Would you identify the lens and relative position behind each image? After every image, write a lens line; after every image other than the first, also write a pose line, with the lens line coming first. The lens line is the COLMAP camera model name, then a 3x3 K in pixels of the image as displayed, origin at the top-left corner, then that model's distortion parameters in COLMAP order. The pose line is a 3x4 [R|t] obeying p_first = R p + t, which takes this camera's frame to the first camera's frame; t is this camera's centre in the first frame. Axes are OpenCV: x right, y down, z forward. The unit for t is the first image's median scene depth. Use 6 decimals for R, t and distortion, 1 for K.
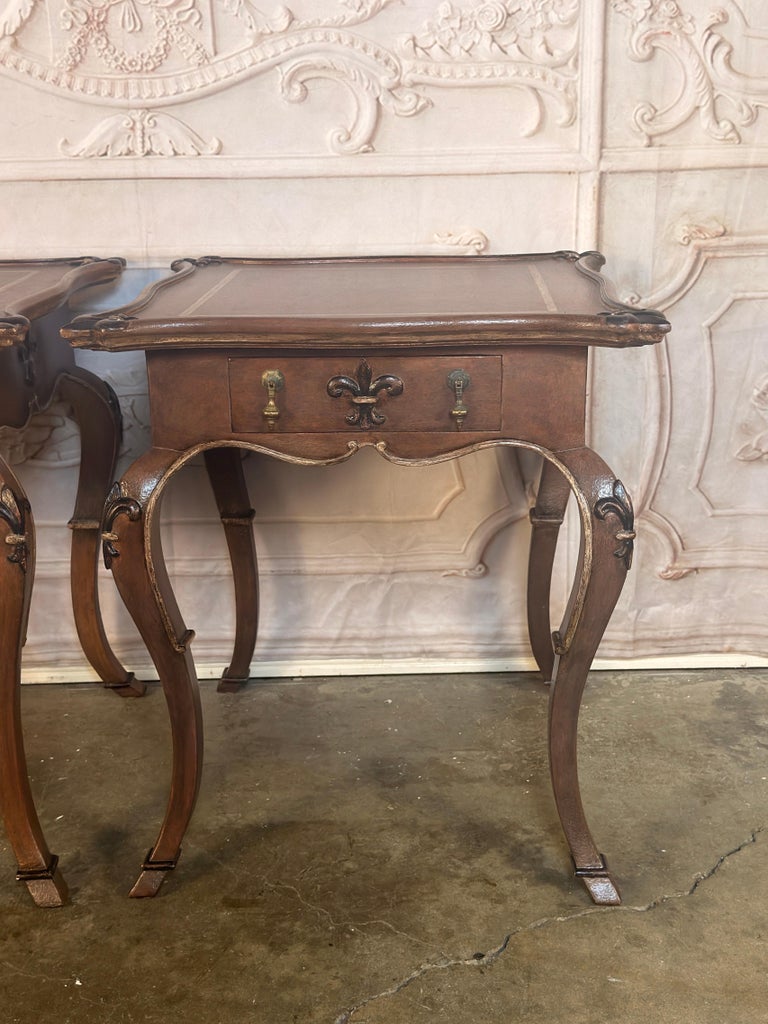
lens RADIAL K [[1283.4, 0, 385.8], [0, 1283.4, 516.9], [0, 0, 1]] dist [0.075155, 0.000000]
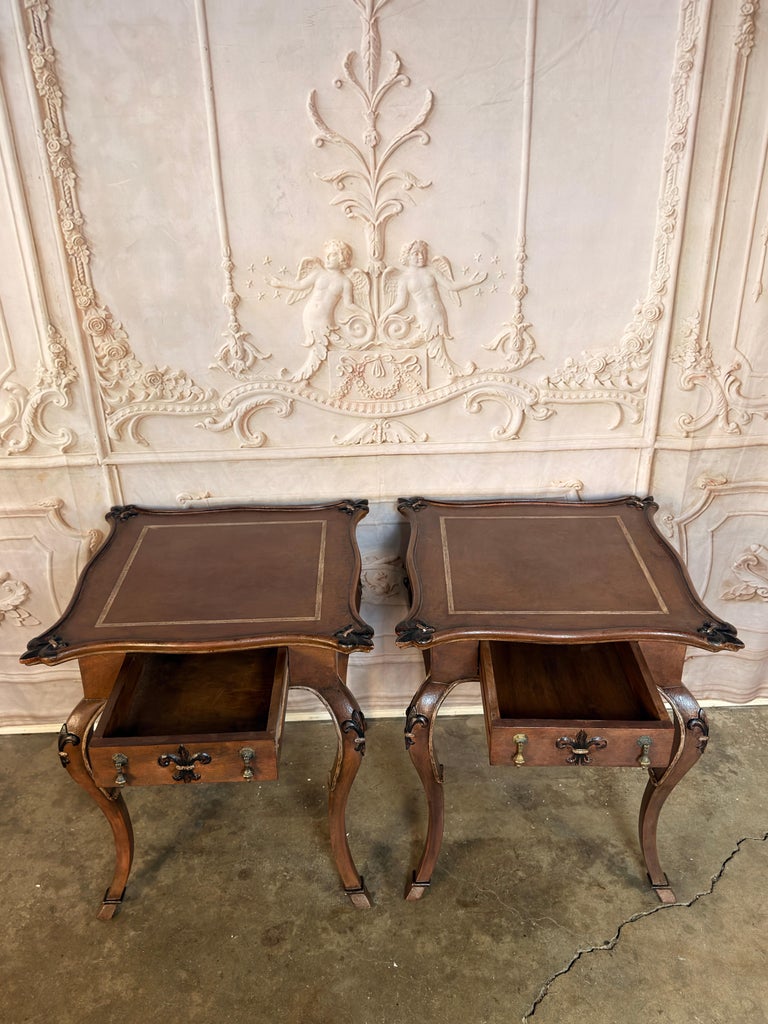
lens RADIAL K [[845.1, 0, 387.5], [0, 845.1, 512.9], [0, 0, 1]] dist [0.093470, -0.173626]
pose [[0.999666, -0.008810, 0.024286, -0.209182], [0.005178, 0.989308, 0.145750, -0.353636], [-0.025310, -0.145575, 0.989023, -0.088822]]
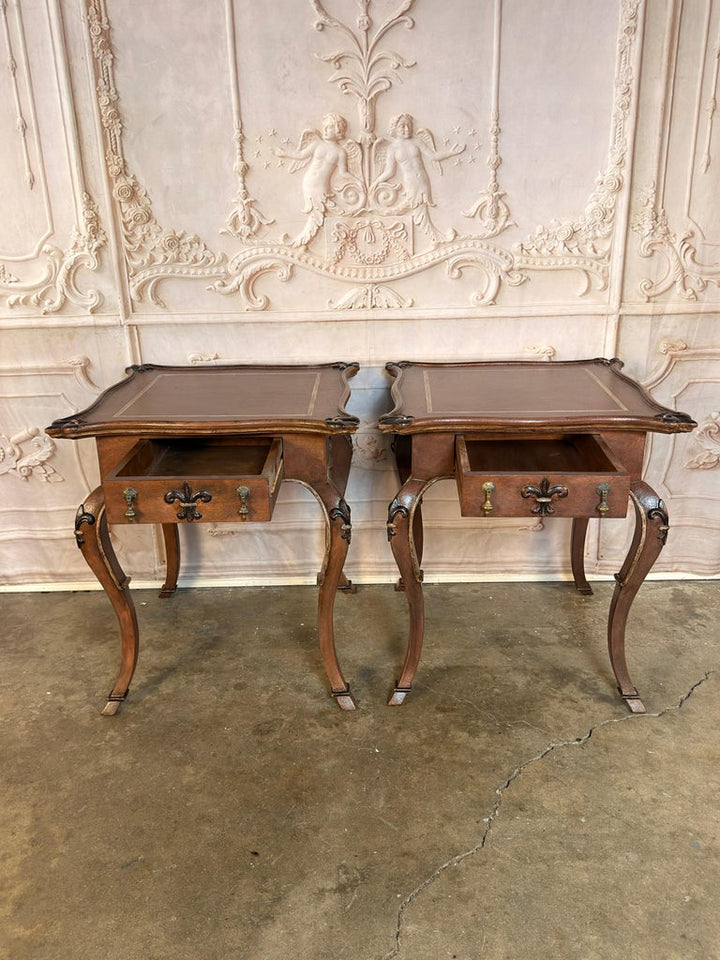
lens RADIAL K [[792.3, 0, 359.0], [0, 792.3, 483.7], [0, 0, 1]] dist [0.093470, -0.173626]
pose [[0.999917, 0.003020, -0.012552, -0.192371], [-0.002492, 0.999119, 0.041891, -0.075582], [0.012667, -0.041856, 0.999043, -0.152530]]
